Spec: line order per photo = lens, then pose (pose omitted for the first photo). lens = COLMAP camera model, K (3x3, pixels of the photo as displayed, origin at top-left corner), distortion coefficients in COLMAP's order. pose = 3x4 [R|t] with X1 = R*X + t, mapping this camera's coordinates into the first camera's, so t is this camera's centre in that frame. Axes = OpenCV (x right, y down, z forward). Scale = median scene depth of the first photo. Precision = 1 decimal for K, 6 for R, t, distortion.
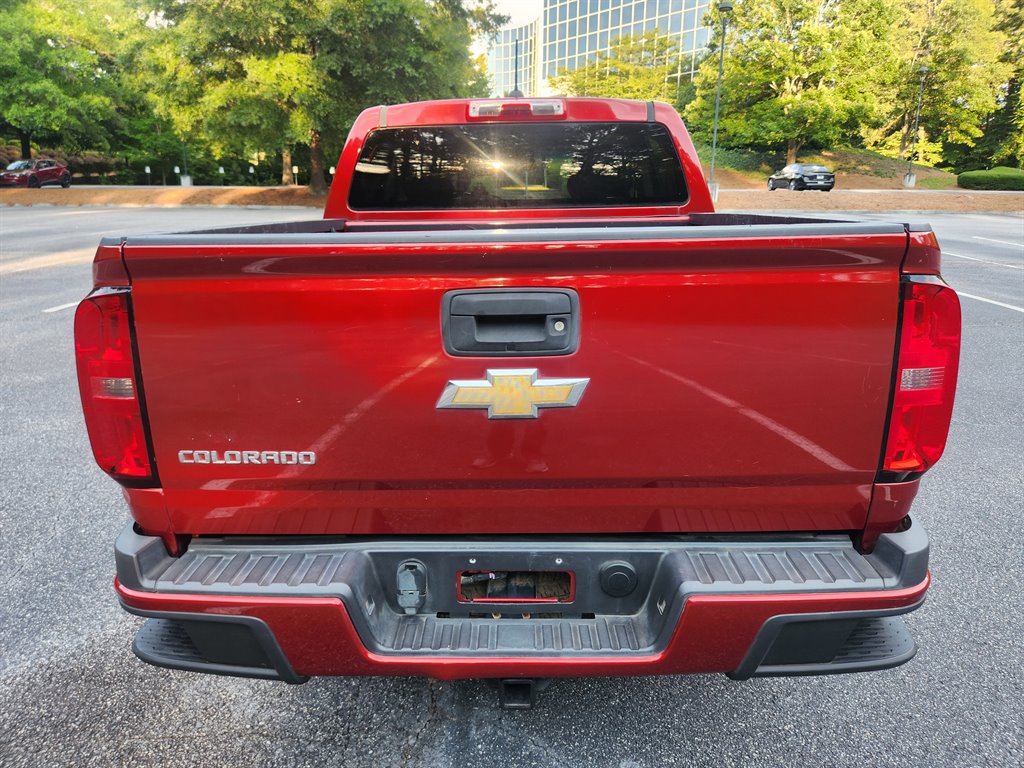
lens RADIAL K [[670.1, 0, 507.4], [0, 670.1, 378.7], [0, 0, 1]] dist [0.048236, -0.047052]
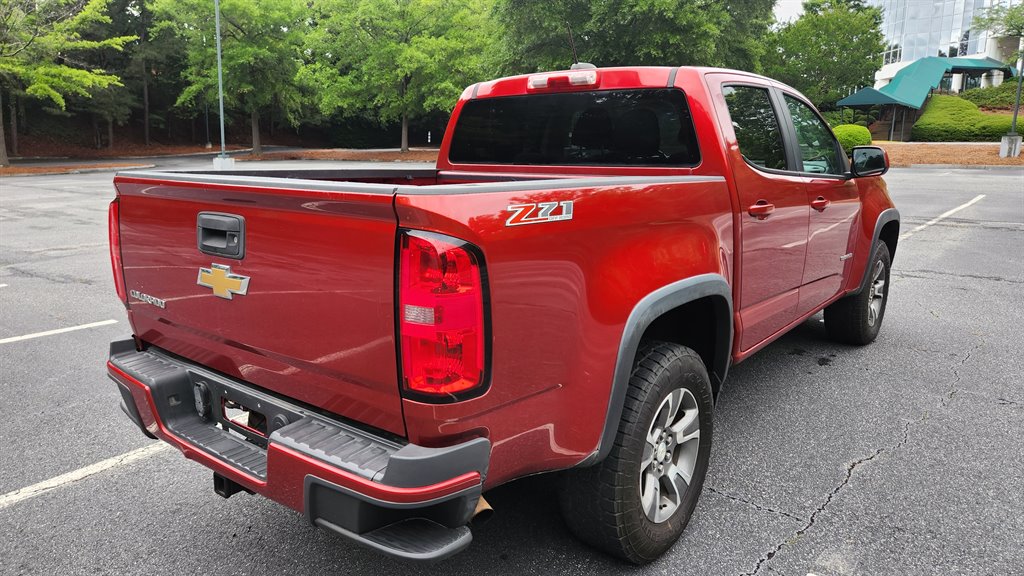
lens RADIAL K [[659.8, 0, 492.4], [0, 659.8, 285.5], [0, 0, 1]] dist [0.053657, -0.037079]
pose [[0.788906, 0.134344, -0.599649, 0.047263], [-0.170756, 0.985306, -0.003902, -0.002338], [0.590314, 0.105472, 0.800253, 0.004439]]
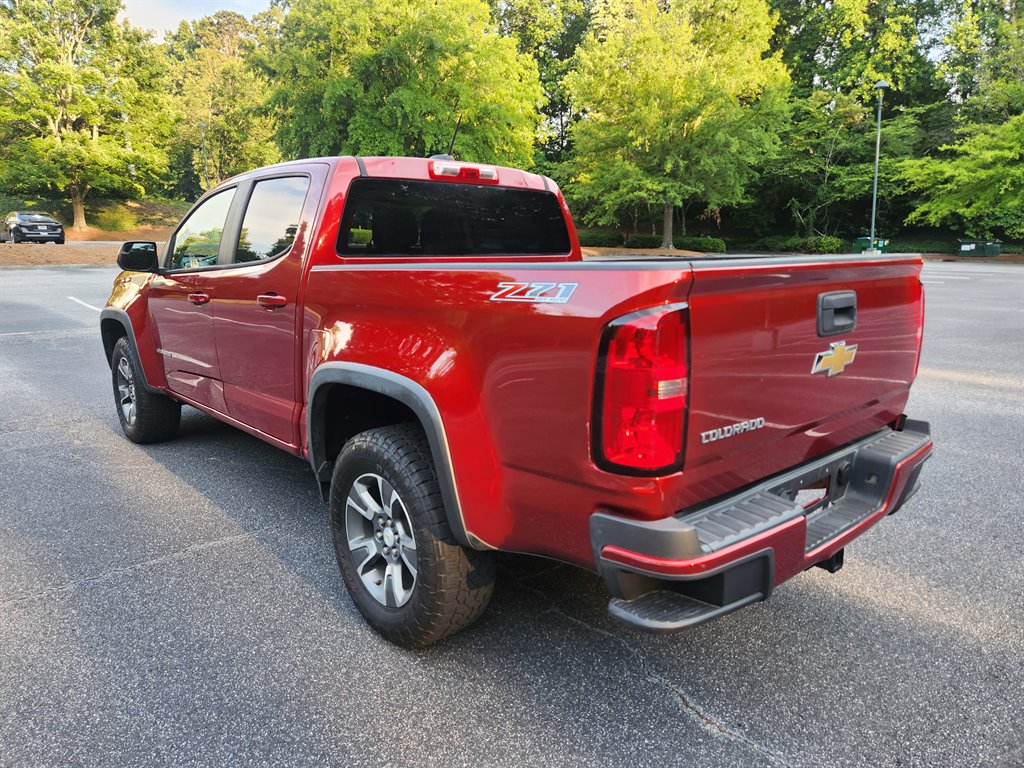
lens RADIAL K [[670.1, 0, 496.4], [0, 670.1, 375.5], [0, 0, 1]] dist [0.048236, -0.047052]
pose [[0.747350, -0.109796, 0.655296, -0.054218], [0.167987, 0.985434, -0.026474, -0.000995], [-0.642844, 0.129867, 0.754908, 0.010429]]
